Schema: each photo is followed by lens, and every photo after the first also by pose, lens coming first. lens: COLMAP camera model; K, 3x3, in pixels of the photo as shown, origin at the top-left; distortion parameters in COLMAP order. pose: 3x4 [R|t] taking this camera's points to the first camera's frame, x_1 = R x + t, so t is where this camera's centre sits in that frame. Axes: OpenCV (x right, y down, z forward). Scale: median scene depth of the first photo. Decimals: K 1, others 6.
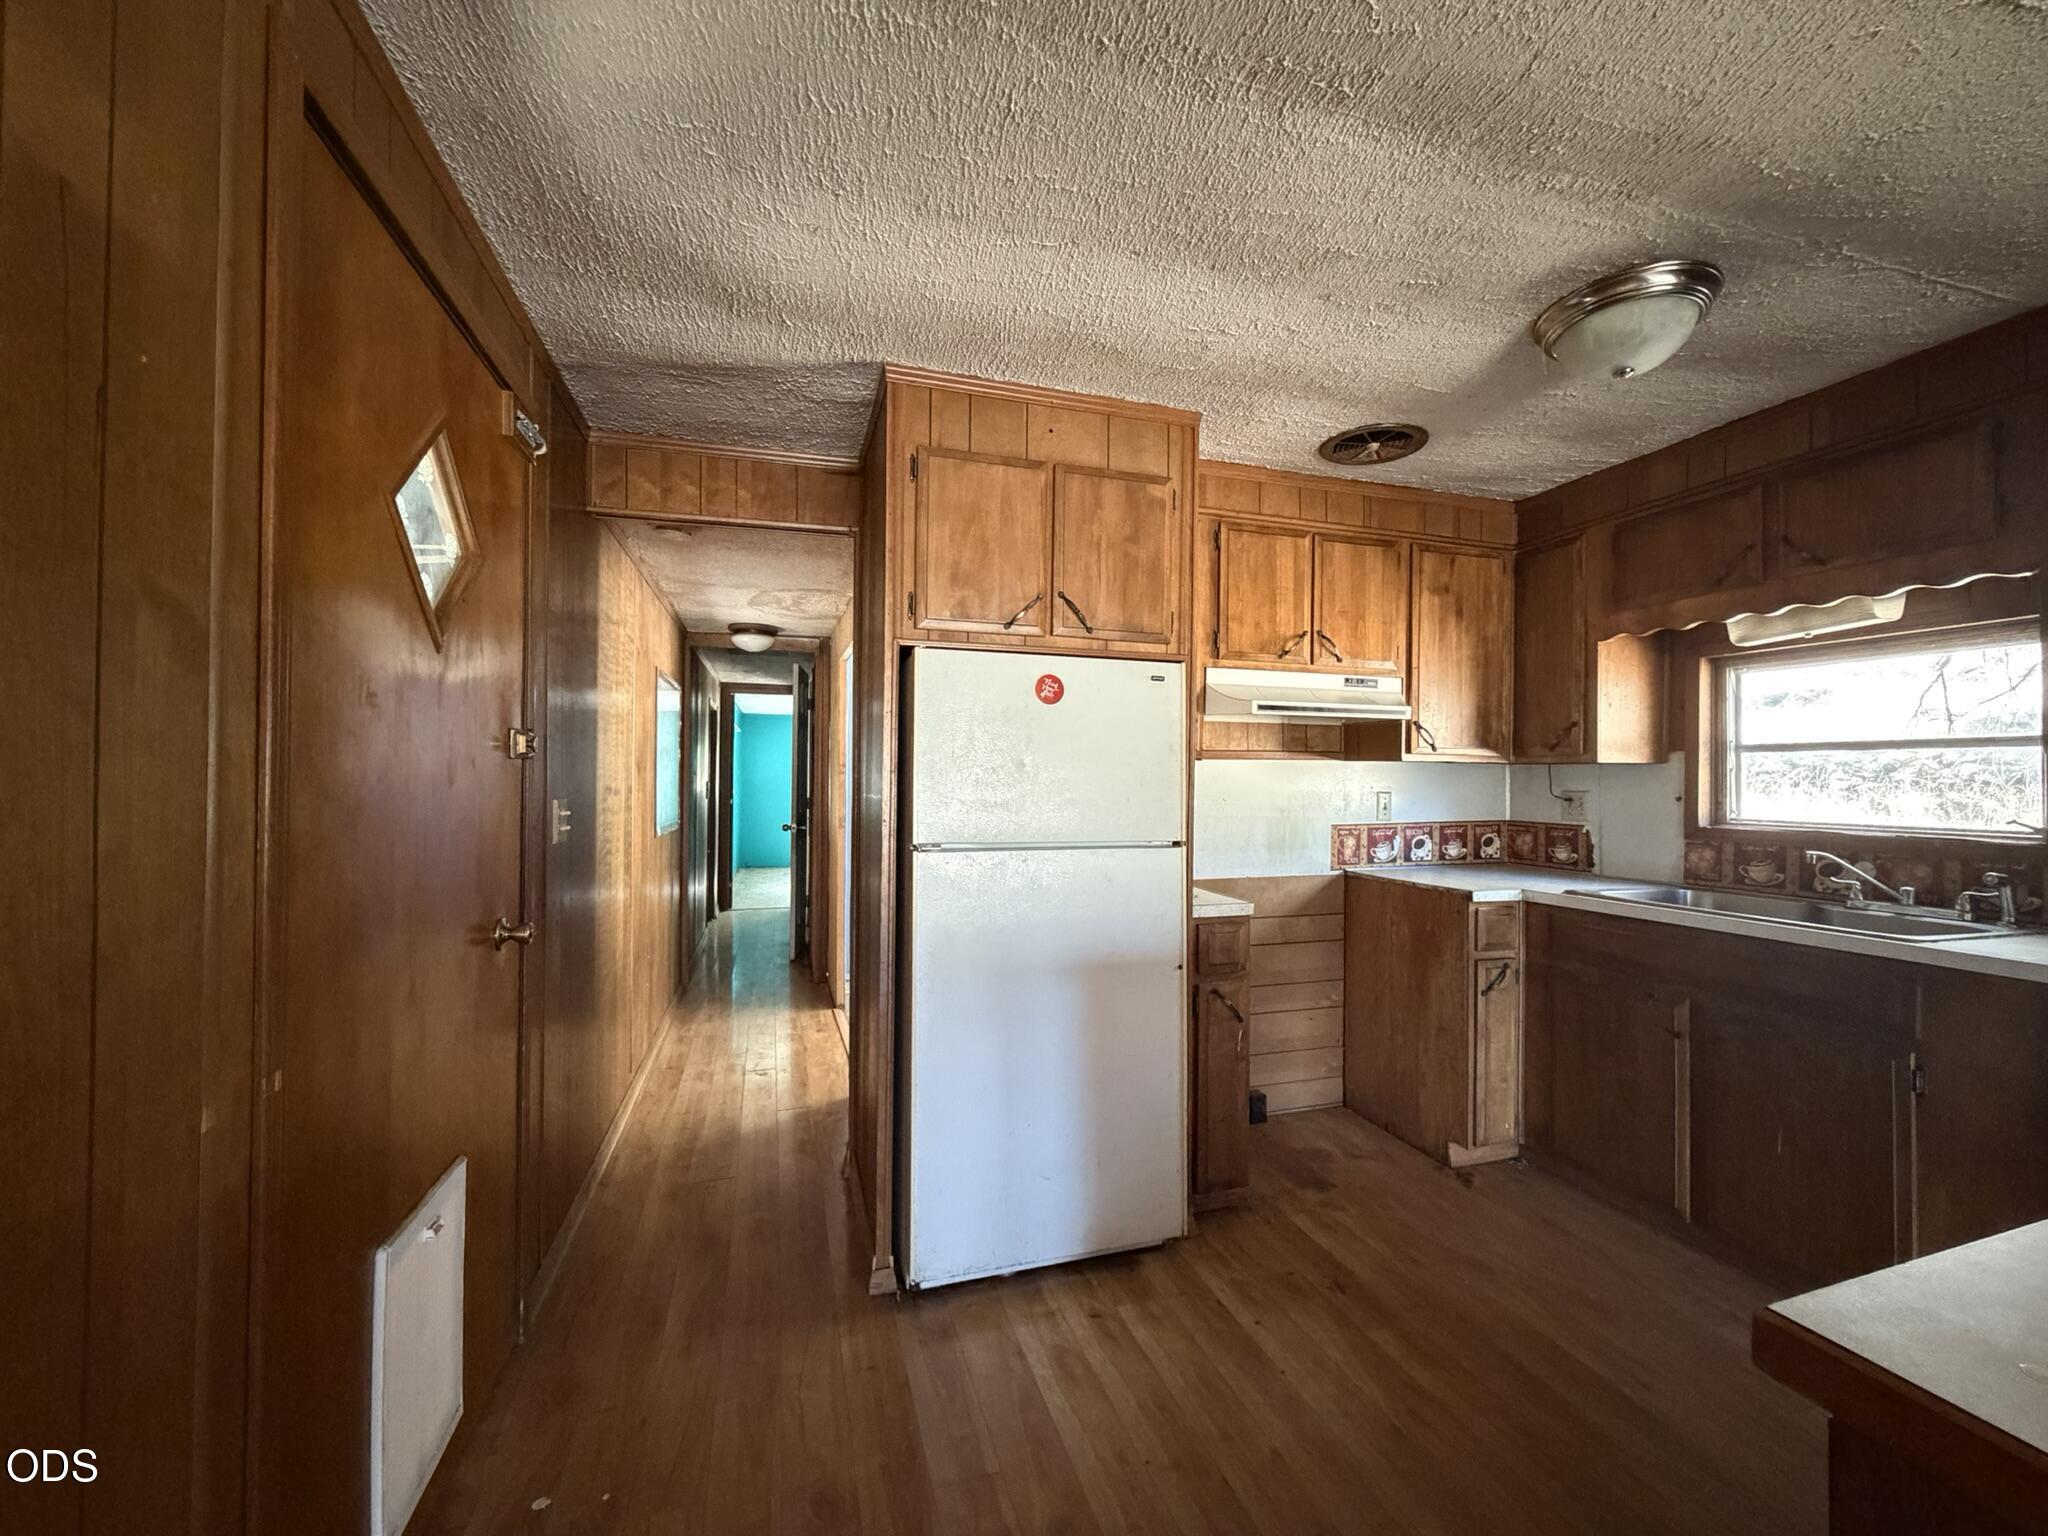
lens RADIAL K [[812.8, 0, 1027.5], [0, 812.8, 770.8], [0, 0, 1]] dist [0.000787, -0.000485]
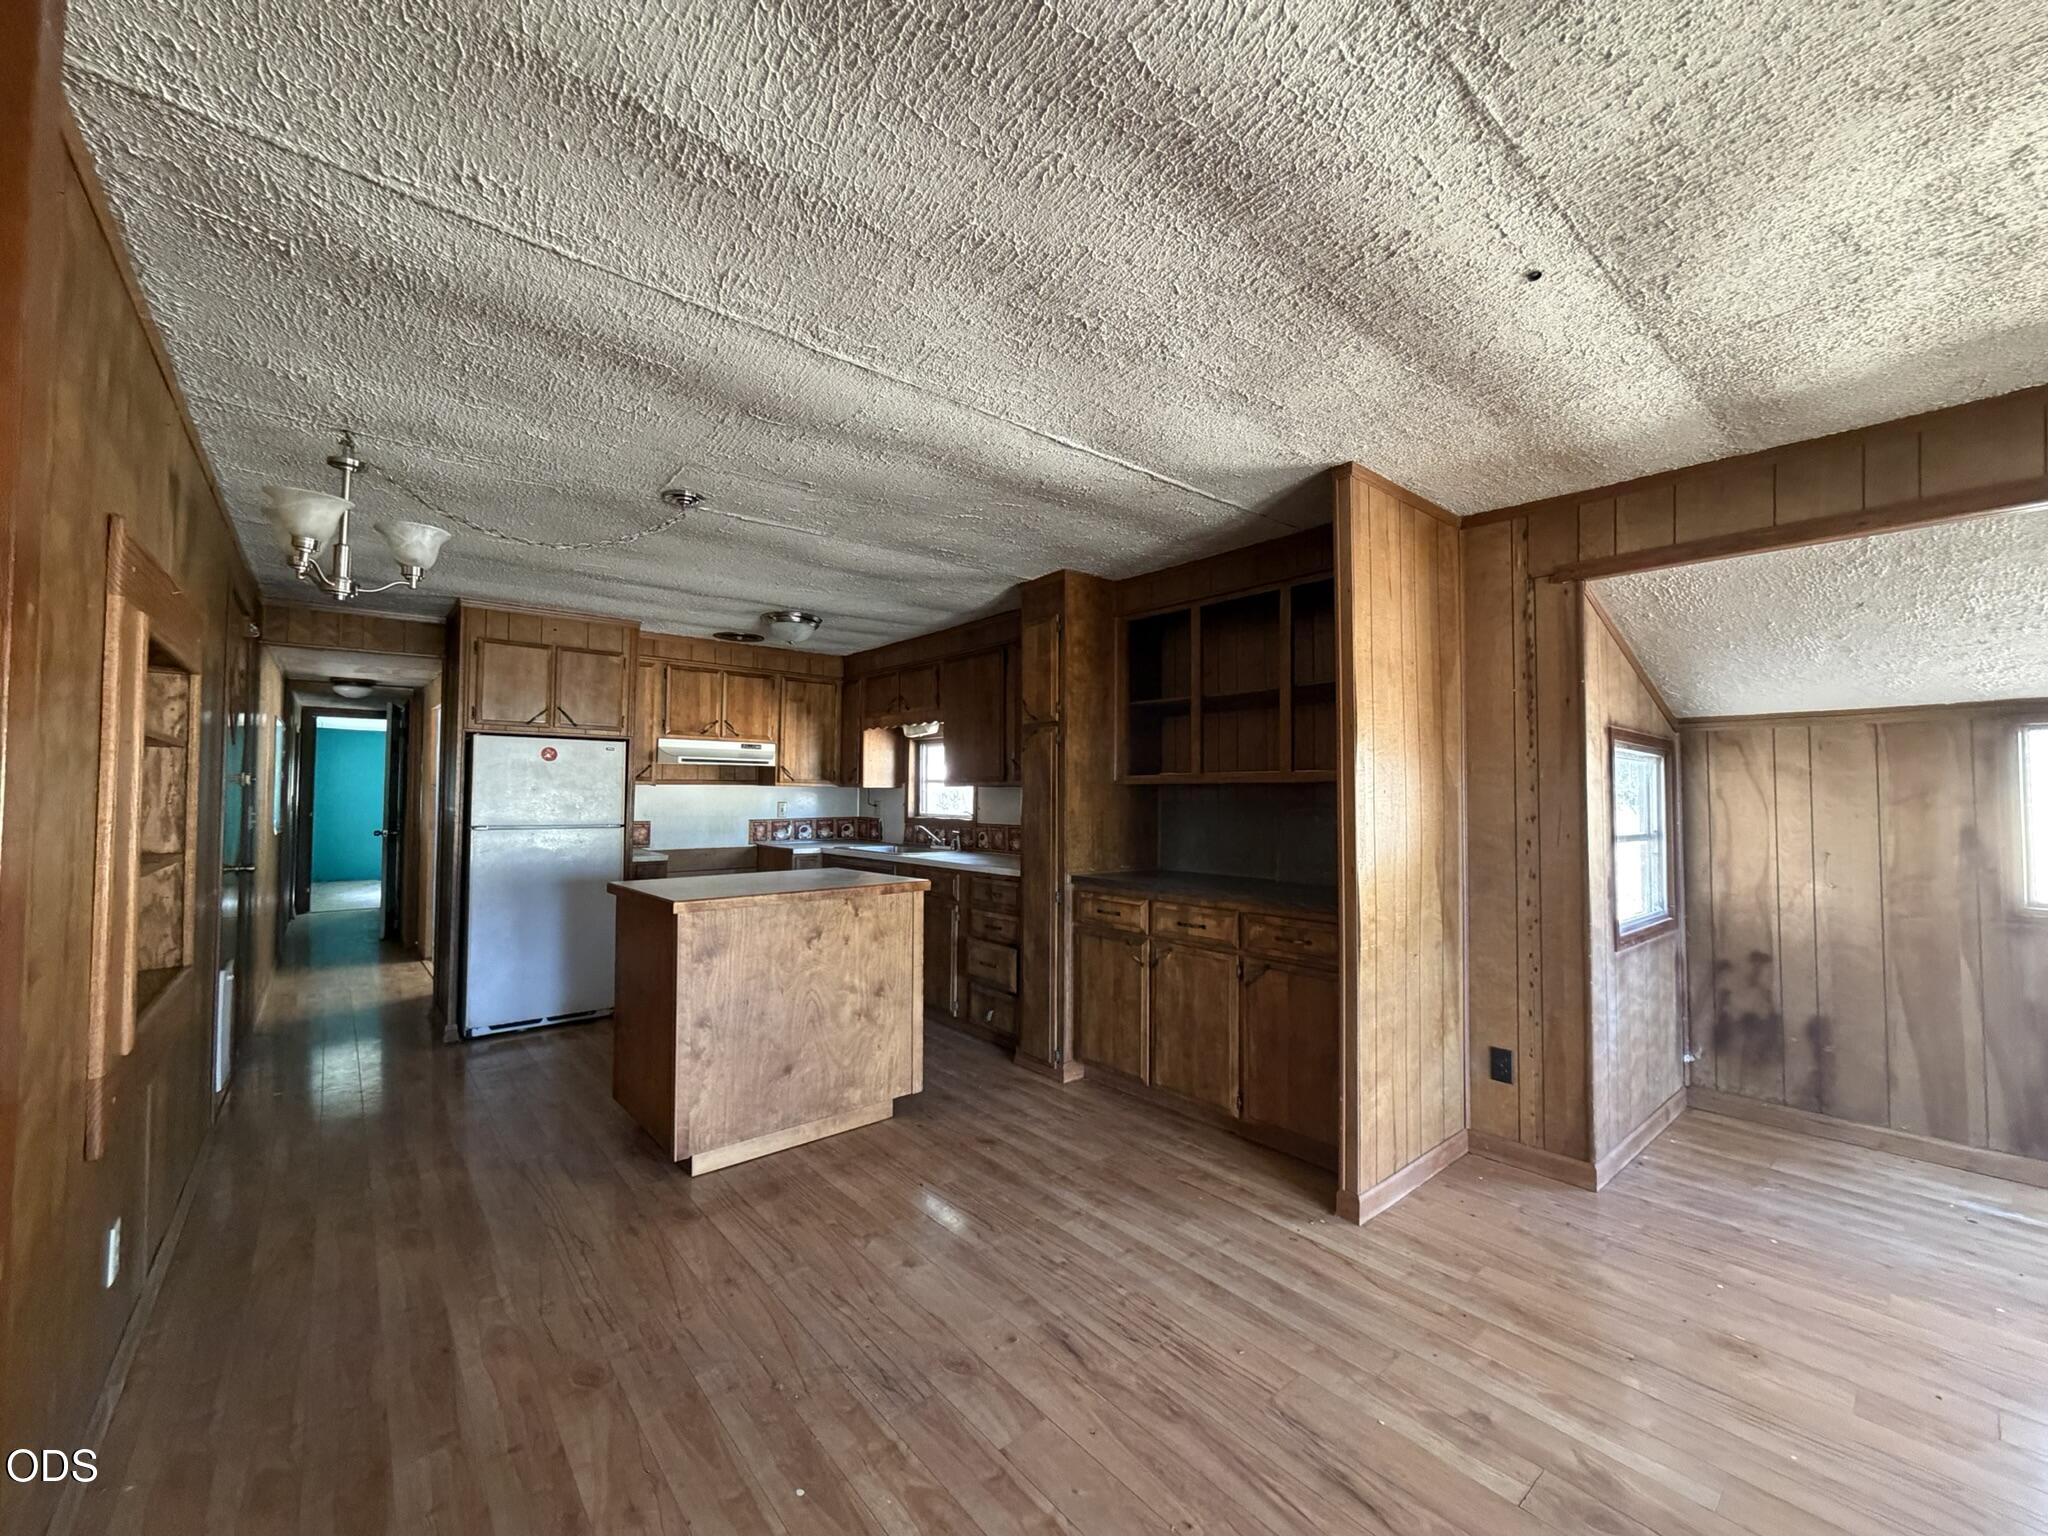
lens RADIAL K [[812.8, 0, 1029.9], [0, 812.8, 770.6], [0, 0, 1]] dist [0.000787, -0.000485]
pose [[0.918088, 0.011289, 0.396215, 0.254777], [-0.004294, 0.999819, -0.018538, -0.016333], [-0.396353, 0.015319, 0.917971, -1.098325]]
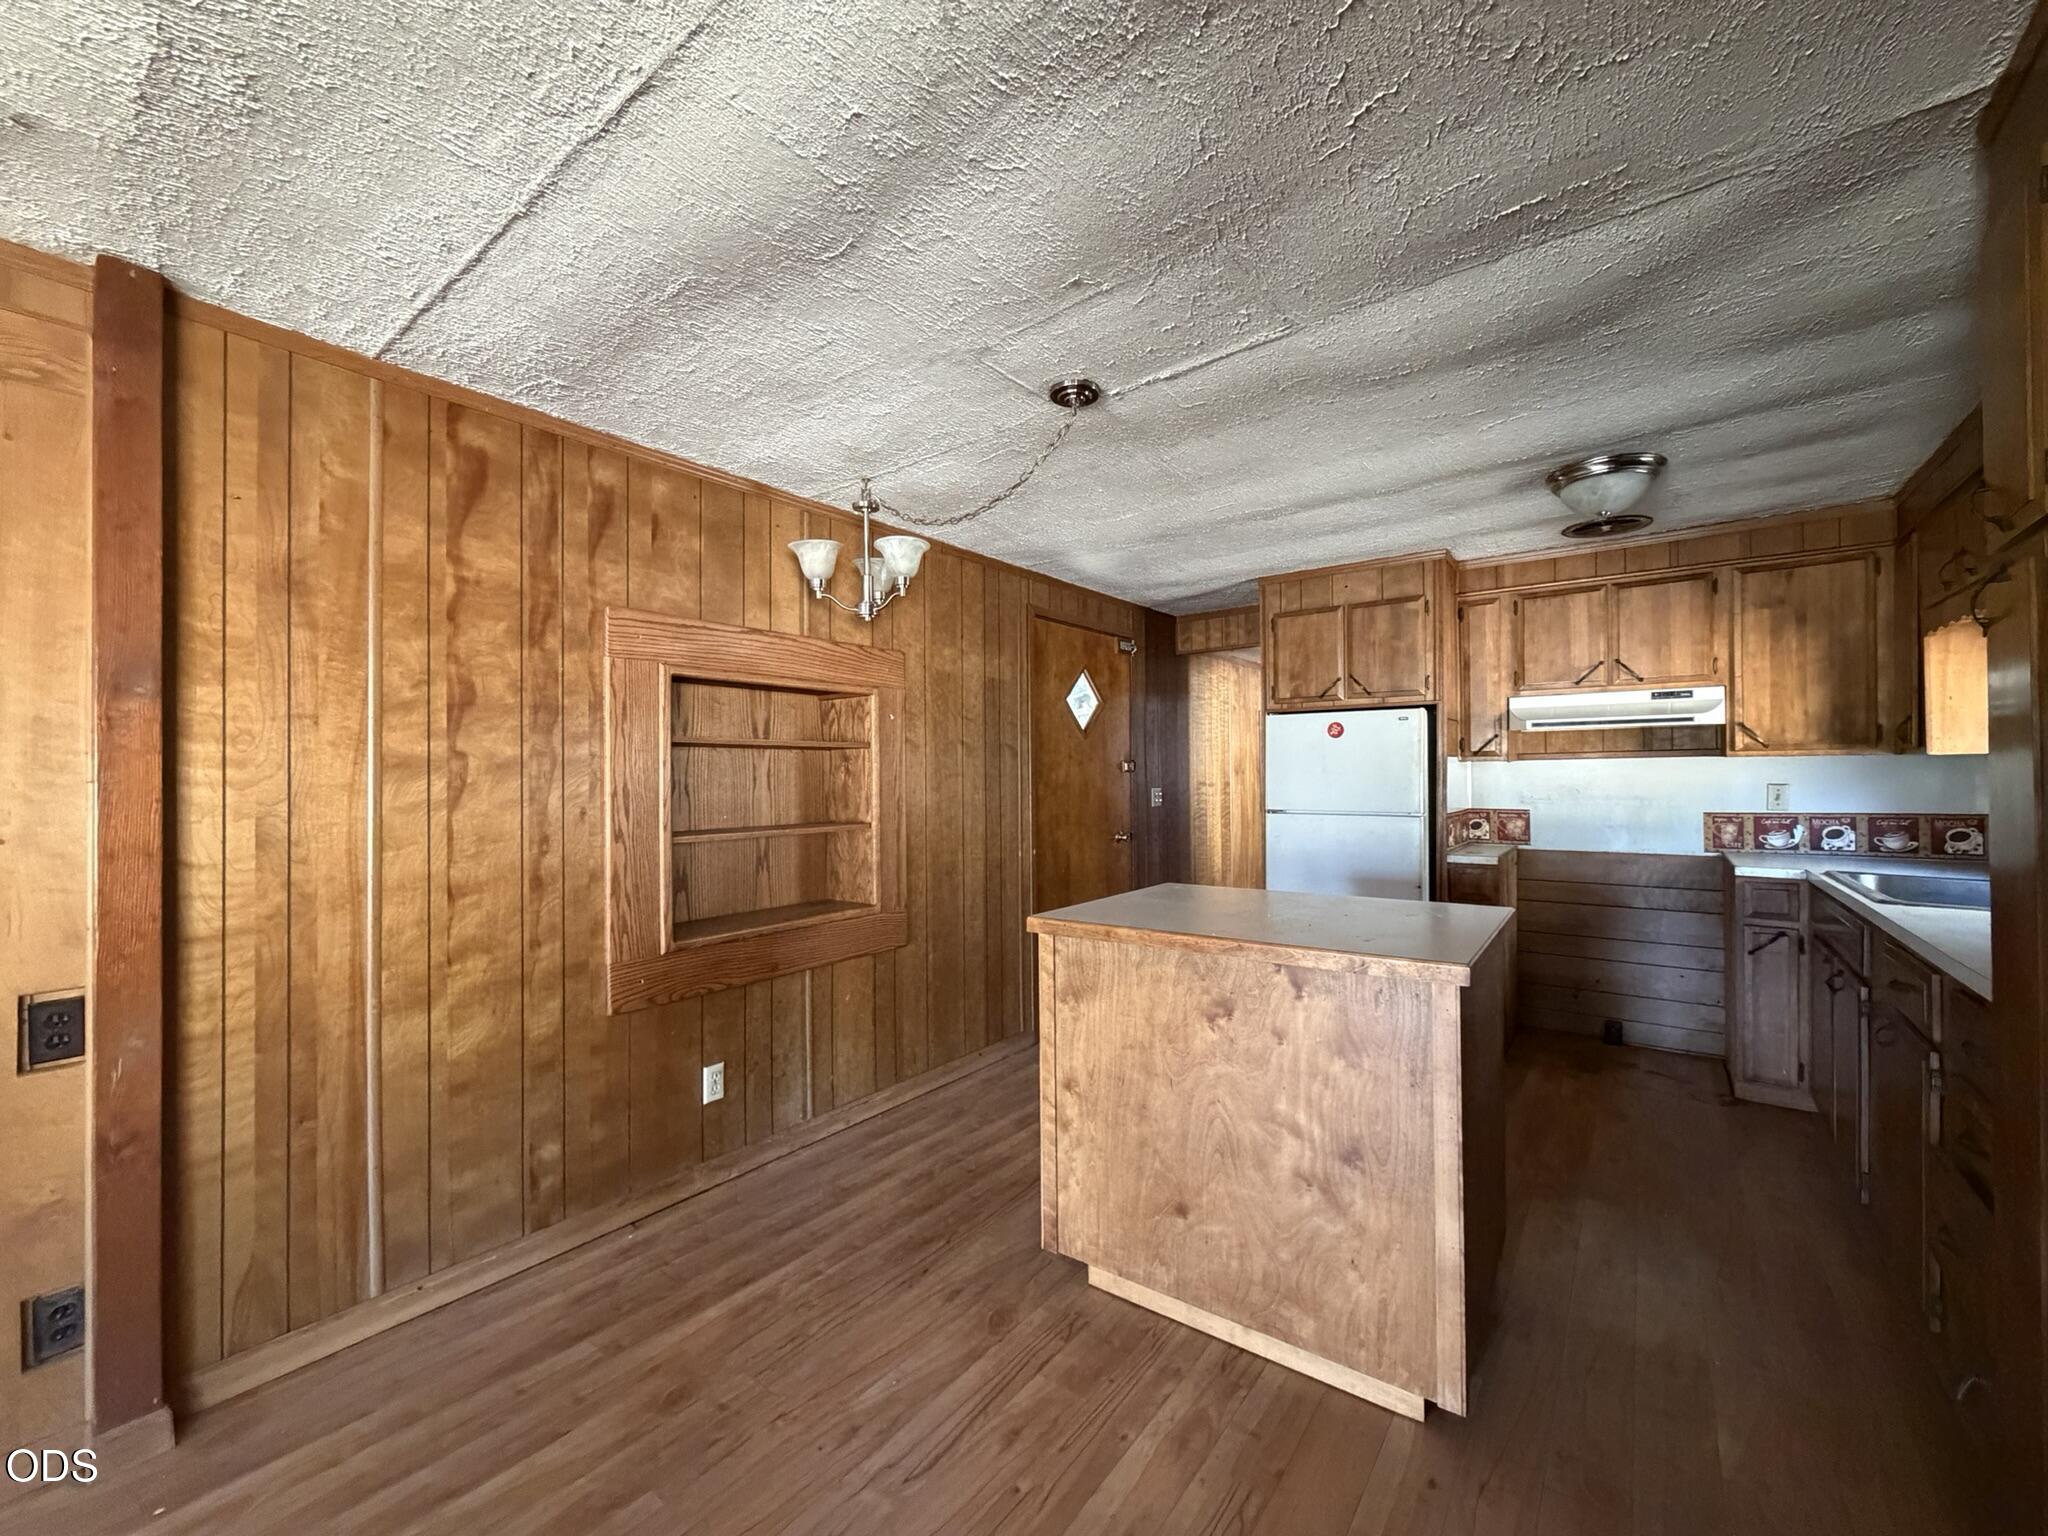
lens RADIAL K [[812.8, 0, 1029.8], [0, 812.8, 769.7], [0, 0, 1]] dist [0.000787, -0.000485]
pose [[0.589037, -0.017164, -0.807924, 0.843198], [0.021573, 0.999752, -0.005511, -0.009797], [0.807818, -0.014183, 0.589262, -0.512323]]
